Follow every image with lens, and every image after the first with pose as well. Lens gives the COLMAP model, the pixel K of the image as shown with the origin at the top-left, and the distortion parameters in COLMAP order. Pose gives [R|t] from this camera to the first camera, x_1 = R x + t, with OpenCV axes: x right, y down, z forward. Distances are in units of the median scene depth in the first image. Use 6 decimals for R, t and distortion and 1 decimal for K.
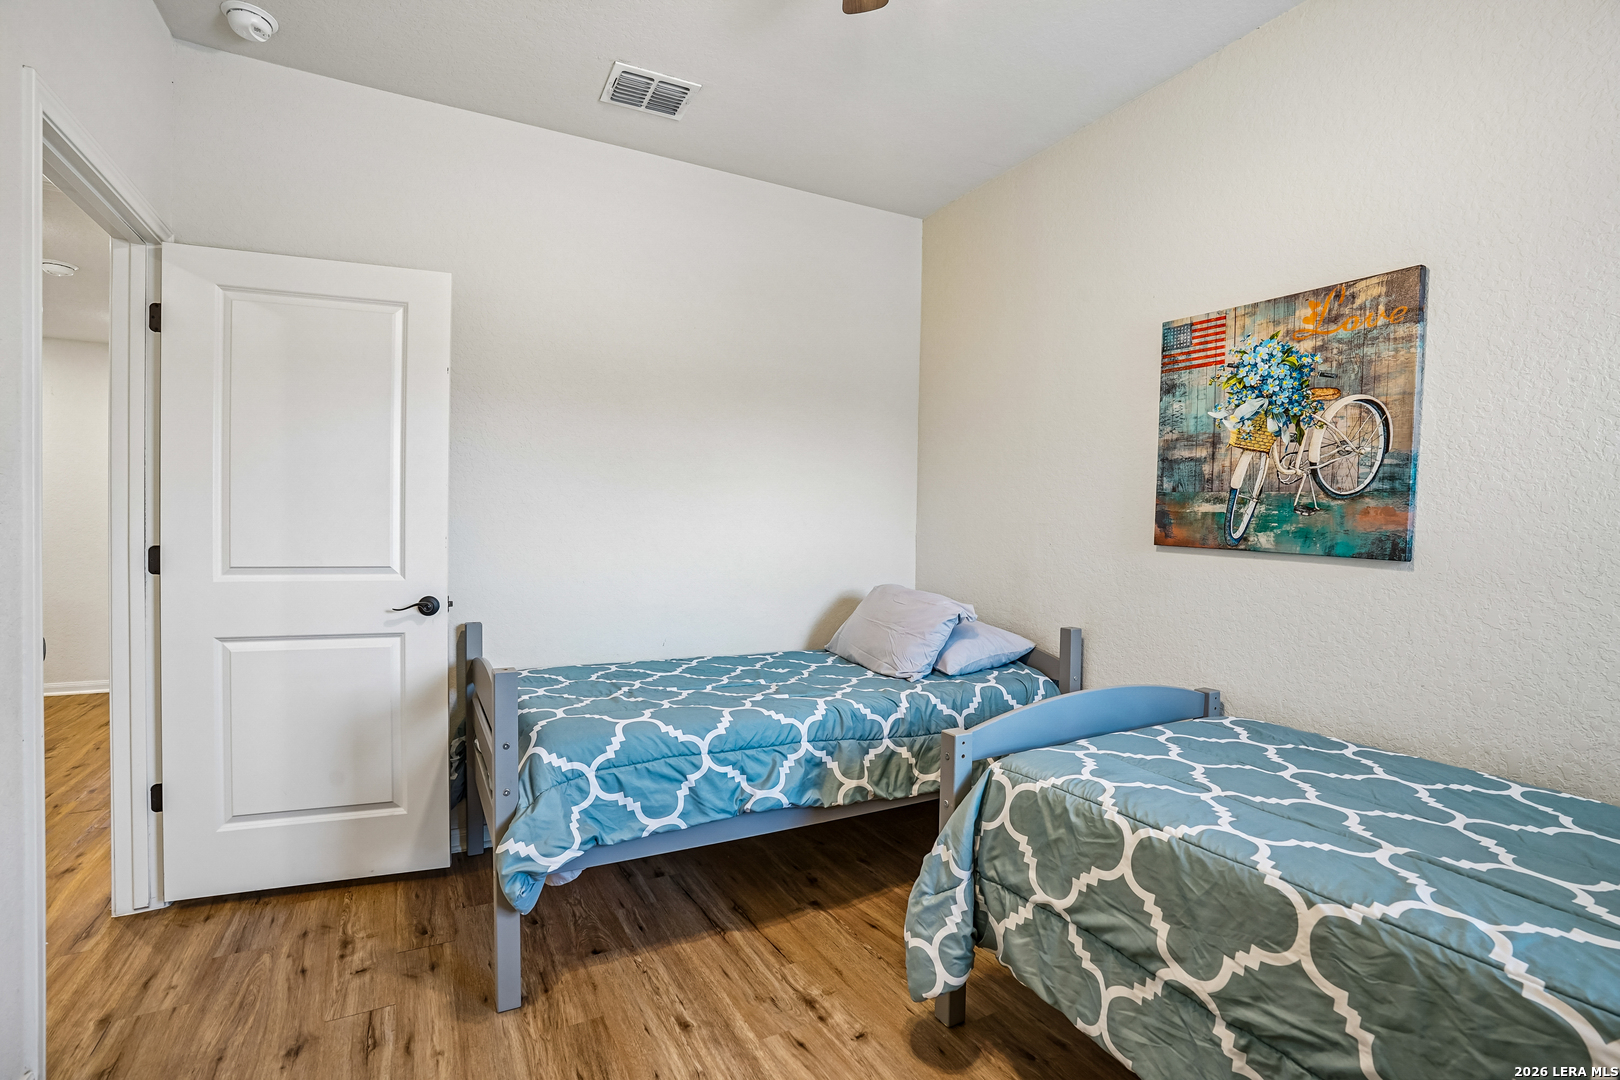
lens RADIAL K [[750.0, 0, 814.4], [0, 750.0, 544.1], [0, 0, 1]] dist [-0.030770, 0.000212]
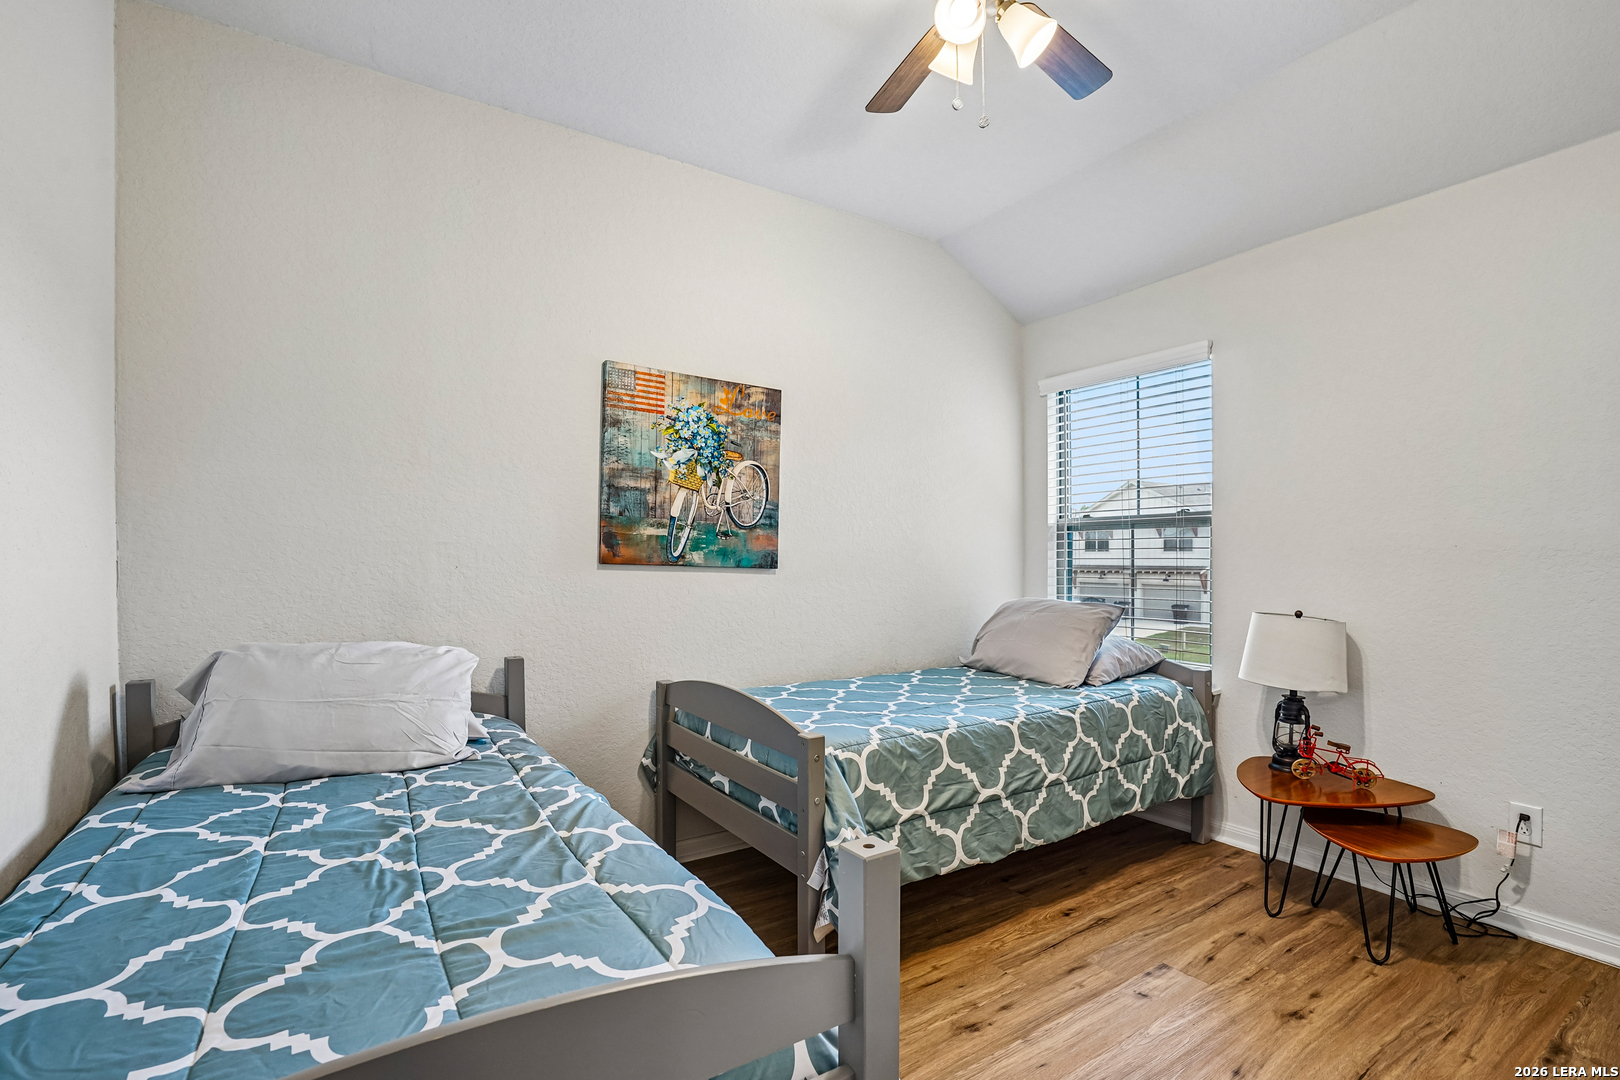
lens RADIAL K [[750.0, 0, 870.7], [0, 750.0, 549.1], [0, 0, 1]] dist [-0.030770, 0.000212]
pose [[-0.114837, -0.009042, 0.993343, -0.776440], [0.015971, 0.999813, 0.010947, -0.030669], [-0.993256, 0.017122, -0.114671, 0.871507]]
